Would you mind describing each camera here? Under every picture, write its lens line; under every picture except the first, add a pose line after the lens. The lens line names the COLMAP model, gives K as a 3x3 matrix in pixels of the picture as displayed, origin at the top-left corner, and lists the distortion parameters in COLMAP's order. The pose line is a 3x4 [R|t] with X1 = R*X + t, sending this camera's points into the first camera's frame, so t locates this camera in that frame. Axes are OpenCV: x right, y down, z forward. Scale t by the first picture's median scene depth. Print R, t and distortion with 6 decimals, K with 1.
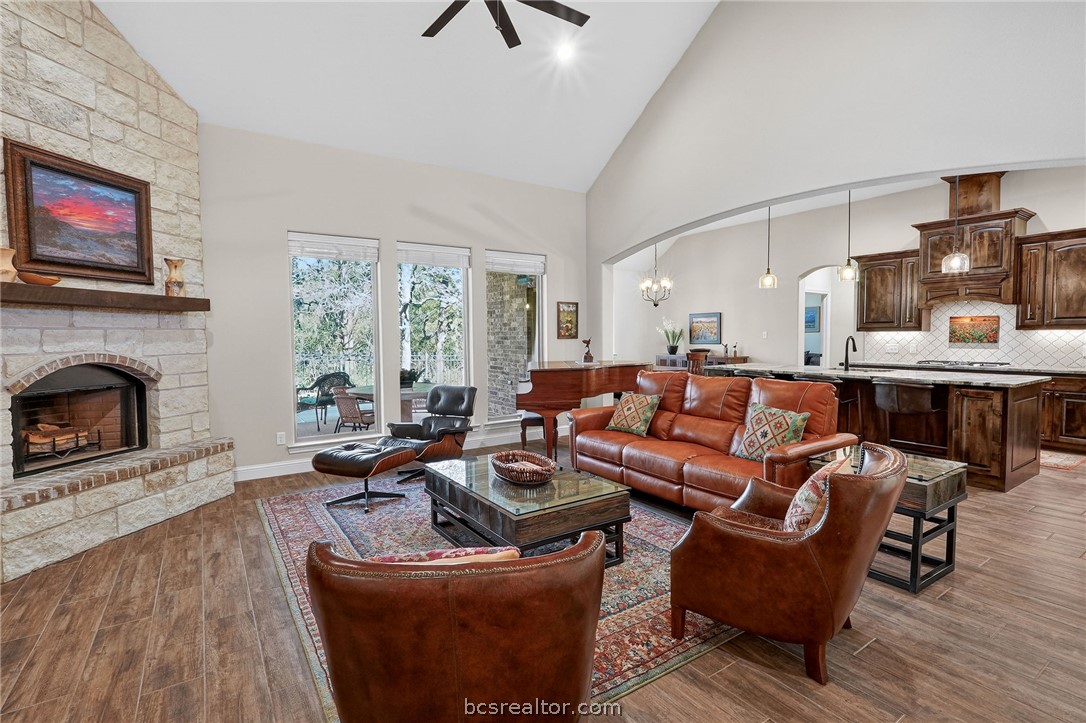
lens RADIAL K [[514.6, 0, 539.2], [0, 514.6, 362.0], [0, 0, 1]] dist [-0.030226, 0.013196]
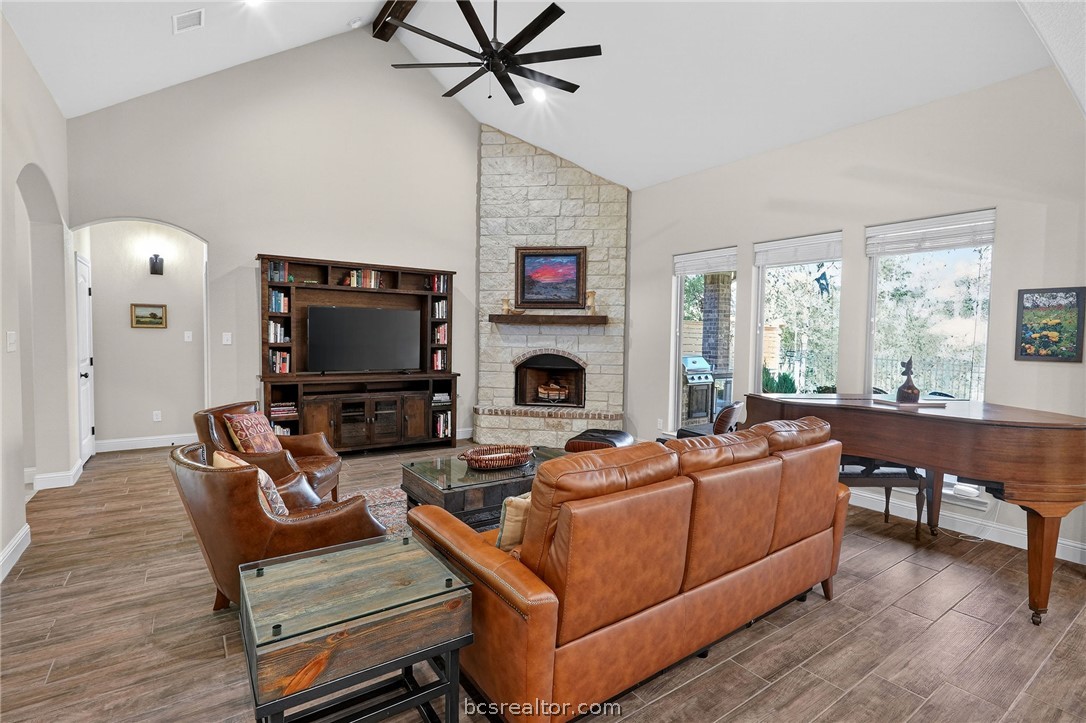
lens RADIAL K [[498.9, 0, 545.4], [0, 498.9, 360.0], [0, 0, 1]] dist [-0.026743, 0.011906]
pose [[0.050297, 0.054356, -0.997254, 0.904808], [-0.070087, 0.996248, 0.050766, -0.064305], [0.996272, 0.067341, 0.053918, 0.855545]]
